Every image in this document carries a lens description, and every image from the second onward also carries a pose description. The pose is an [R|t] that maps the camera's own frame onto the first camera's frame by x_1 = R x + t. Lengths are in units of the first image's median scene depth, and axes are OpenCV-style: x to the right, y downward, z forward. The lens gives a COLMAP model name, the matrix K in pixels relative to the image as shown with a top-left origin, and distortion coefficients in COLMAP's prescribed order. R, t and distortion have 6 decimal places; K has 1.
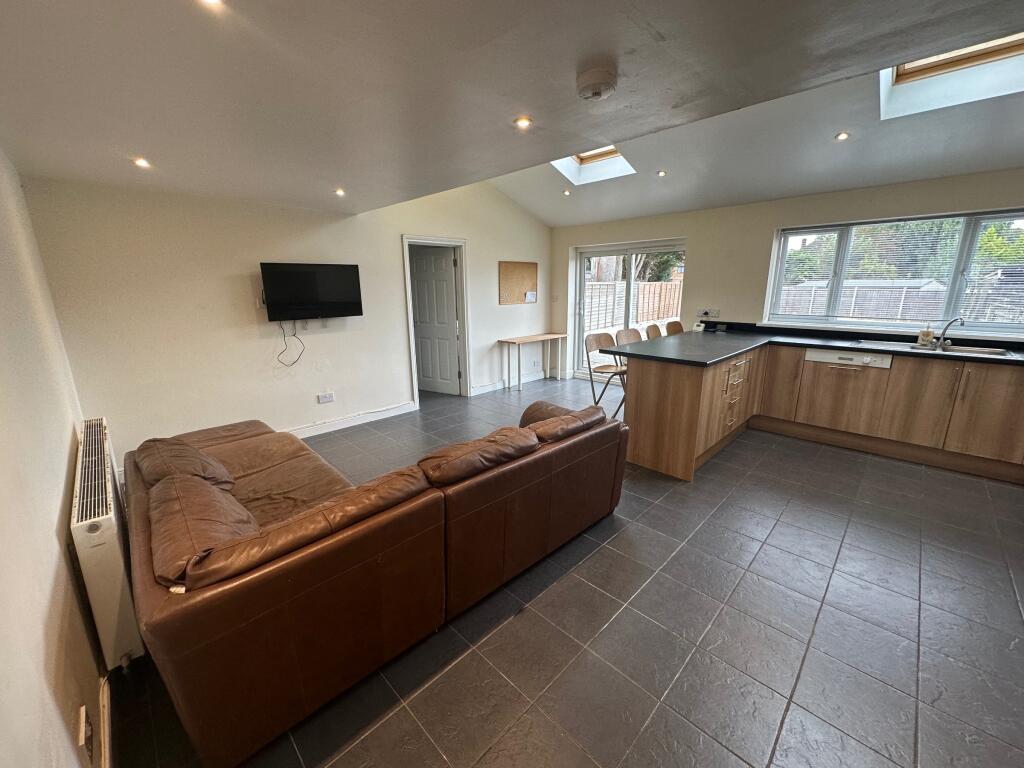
lens RADIAL K [[408.2, 0, 510.8], [0, 408.2, 378.1], [0, 0, 1]] dist [0.002406, 0.000544]
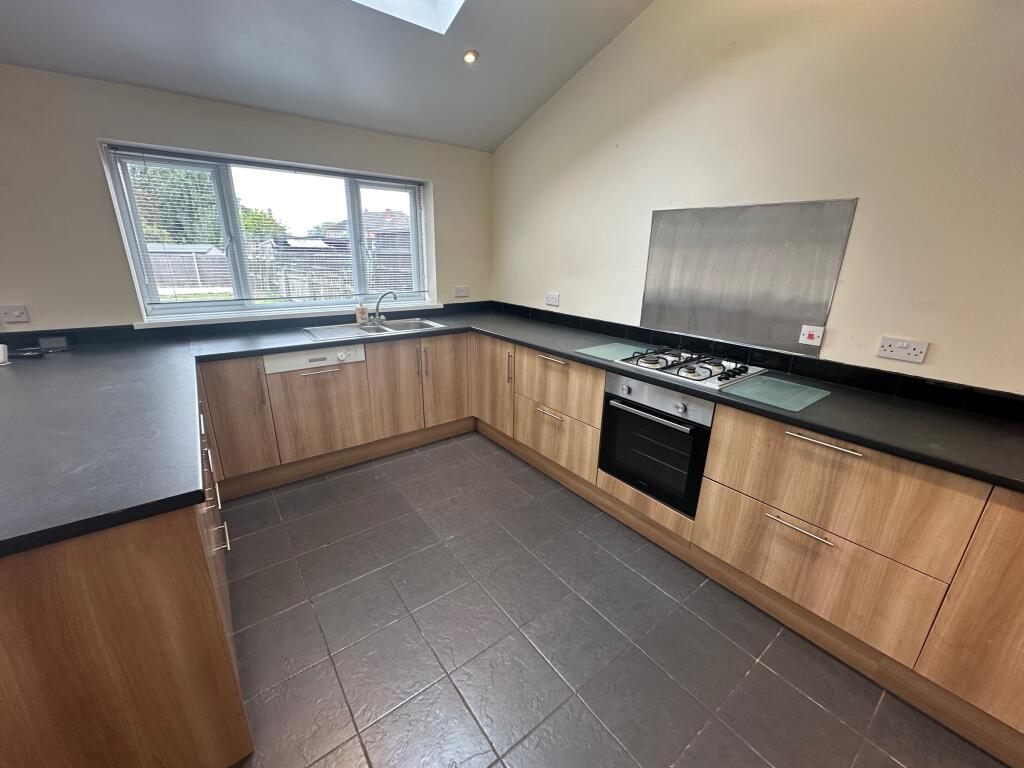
lens RADIAL K [[408.2, 0, 508.3], [0, 408.2, 382.6], [0, 0, 1]] dist [0.002406, 0.000544]
pose [[0.148627, -0.296426, 0.943420, 0.182785], [0.208685, 0.941933, 0.263083, -0.130517], [-0.966623, 0.157777, 0.201856, 0.547397]]
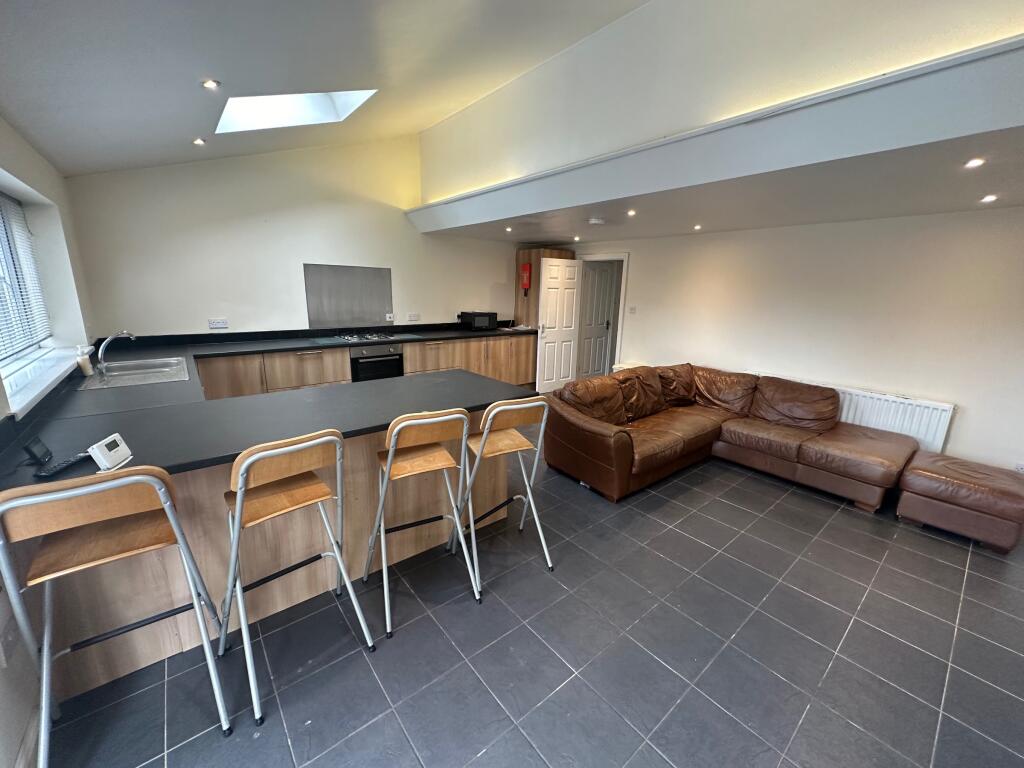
lens RADIAL K [[408.2, 0, 511.4], [0, 408.2, 384.3], [0, 0, 1]] dist [0.002406, 0.000544]
pose [[-0.995207, -0.039443, 0.089485, 0.208013], [0.004675, 0.894816, 0.446412, -0.427519], [-0.097680, 0.444690, -0.890342, 1.742911]]
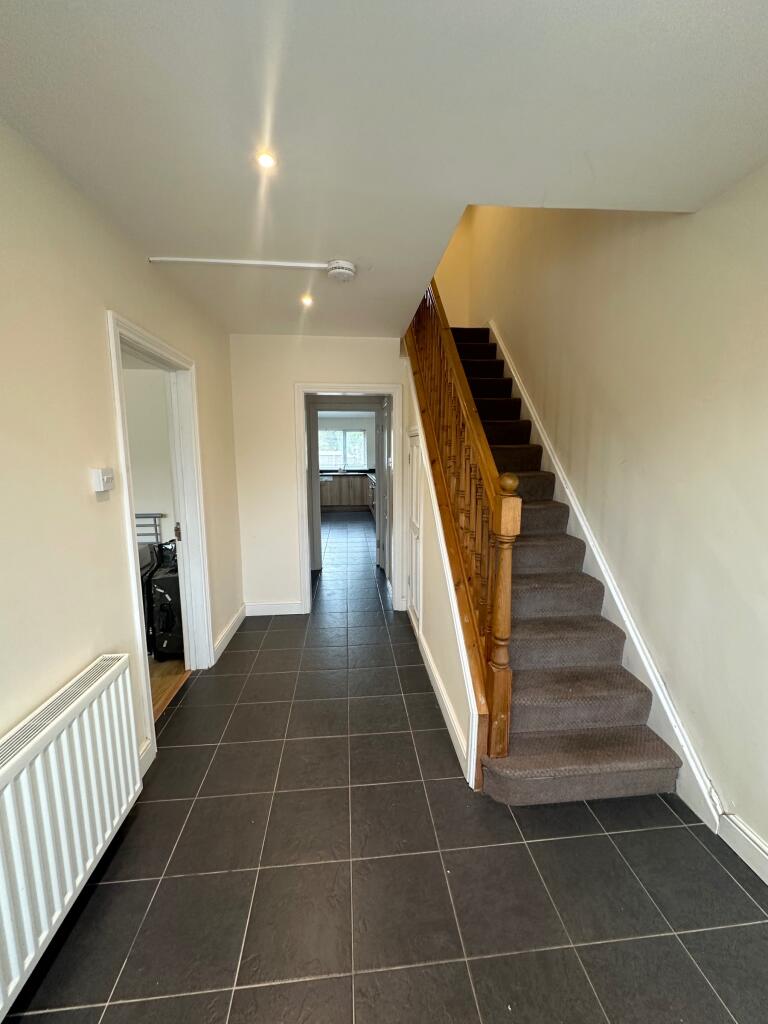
lens RADIAL K [[408.2, 0, 381.7], [0, 408.2, 510.8], [0, 0, 1]] dist [0.002406, 0.000544]
pose [[0.629924, -0.106843, 0.769273, -1.028202], [0.166984, 0.985960, 0.000203, 0.230259], [-0.758494, 0.128328, 0.638920, -1.007282]]
